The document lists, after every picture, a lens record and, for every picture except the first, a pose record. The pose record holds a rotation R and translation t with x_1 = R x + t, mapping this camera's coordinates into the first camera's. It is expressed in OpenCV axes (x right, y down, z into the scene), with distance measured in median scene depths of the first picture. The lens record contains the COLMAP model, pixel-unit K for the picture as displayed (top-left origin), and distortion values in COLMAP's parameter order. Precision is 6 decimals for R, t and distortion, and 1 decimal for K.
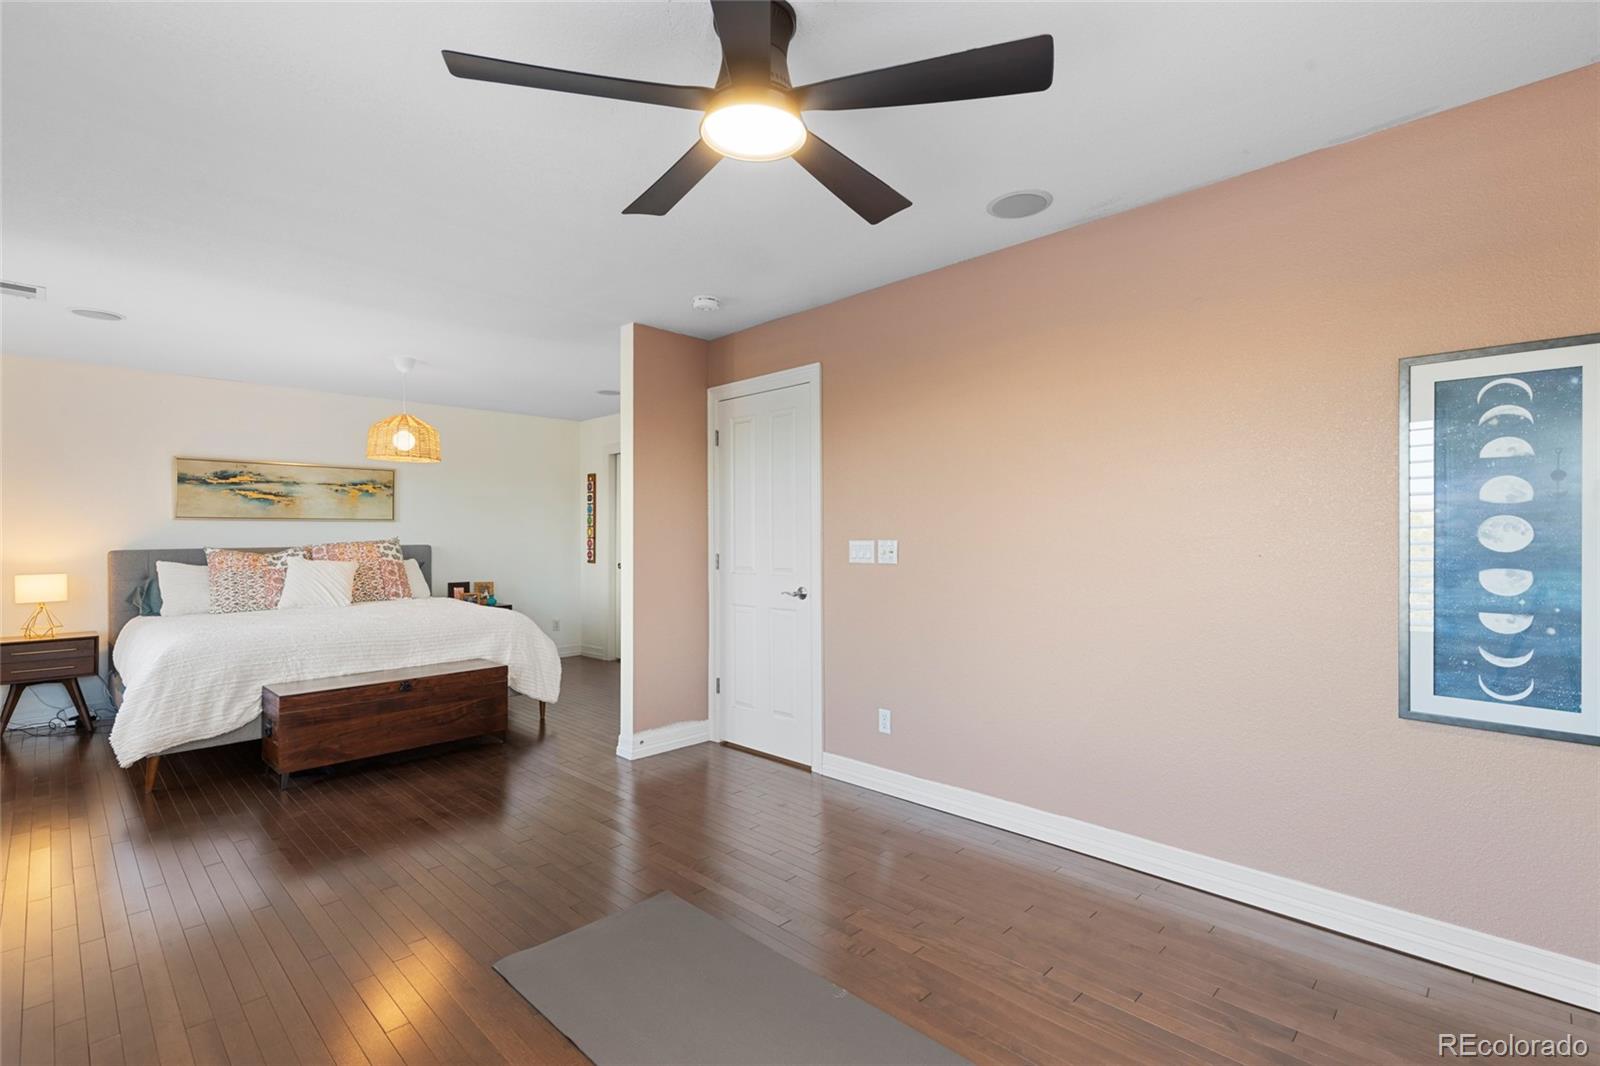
lens RADIAL K [[734.1, 0, 793.5], [0, 734.1, 535.1], [0, 0, 1]] dist [0.006957, -0.000067]
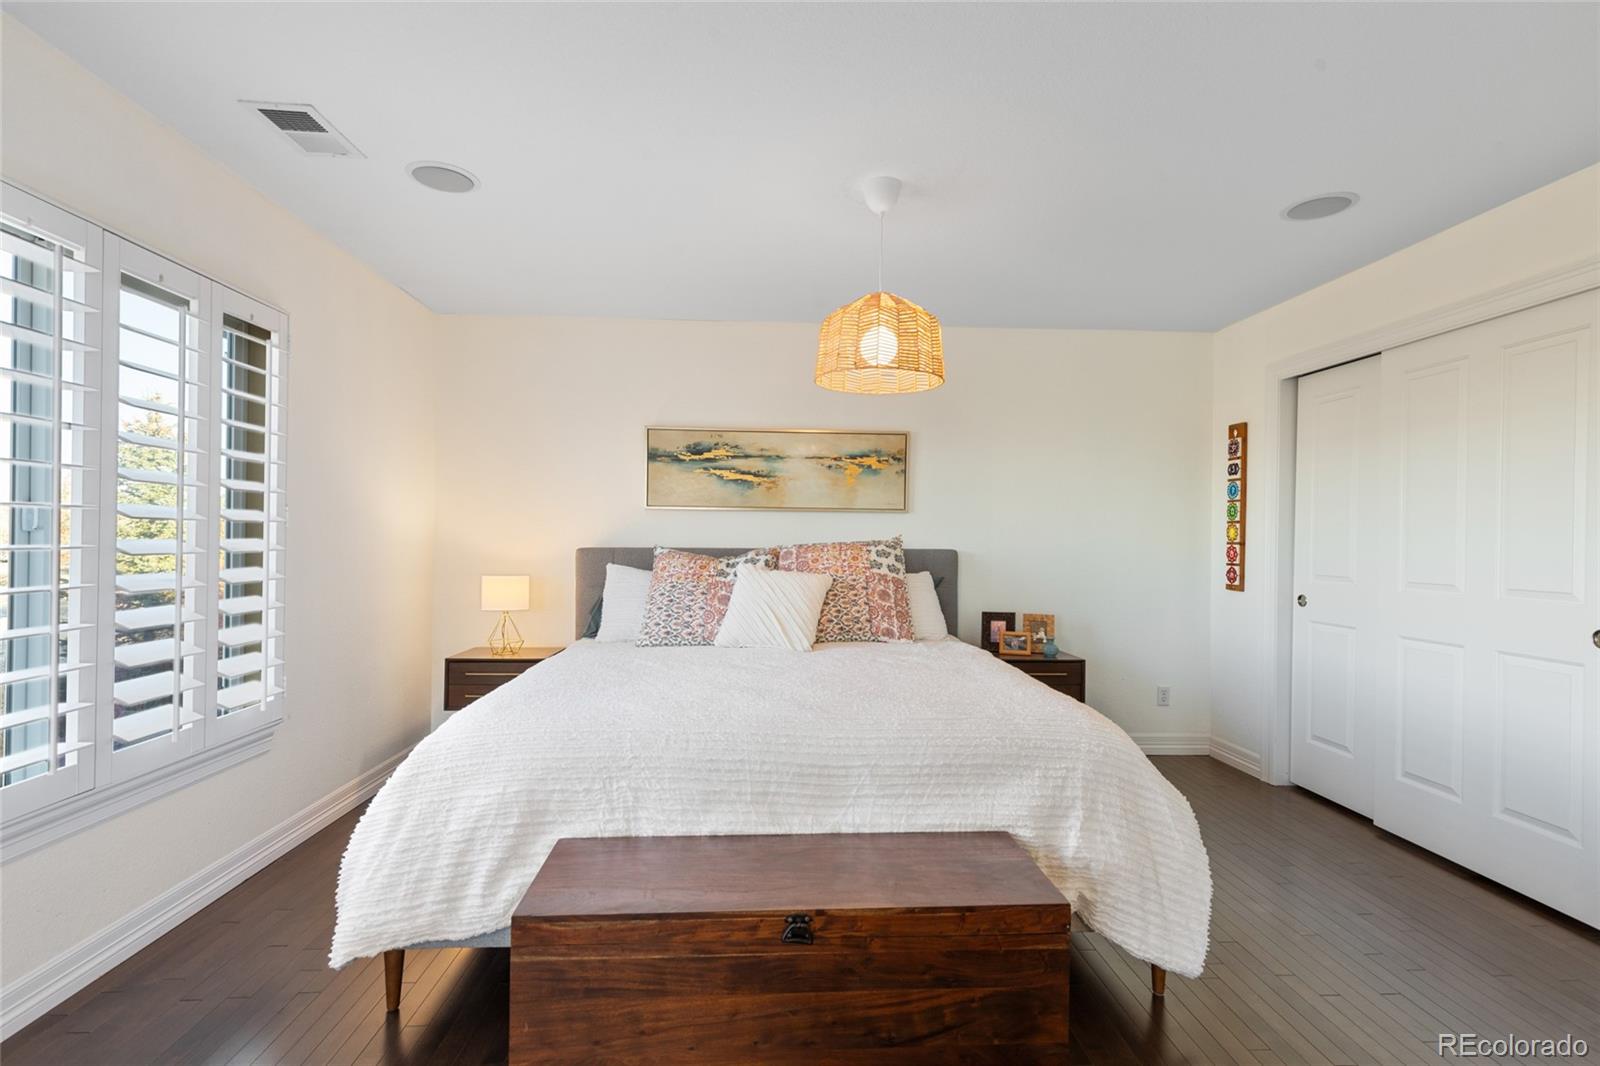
lens RADIAL K [[734.1, 0, 803.8], [0, 734.1, 534.9], [0, 0, 1]] dist [0.006957, -0.000067]
pose [[0.742947, 0.009673, -0.669280, -0.197664], [-0.015310, 0.999880, -0.002544, 0.004648], [0.669175, 0.012136, 0.743006, 0.515742]]
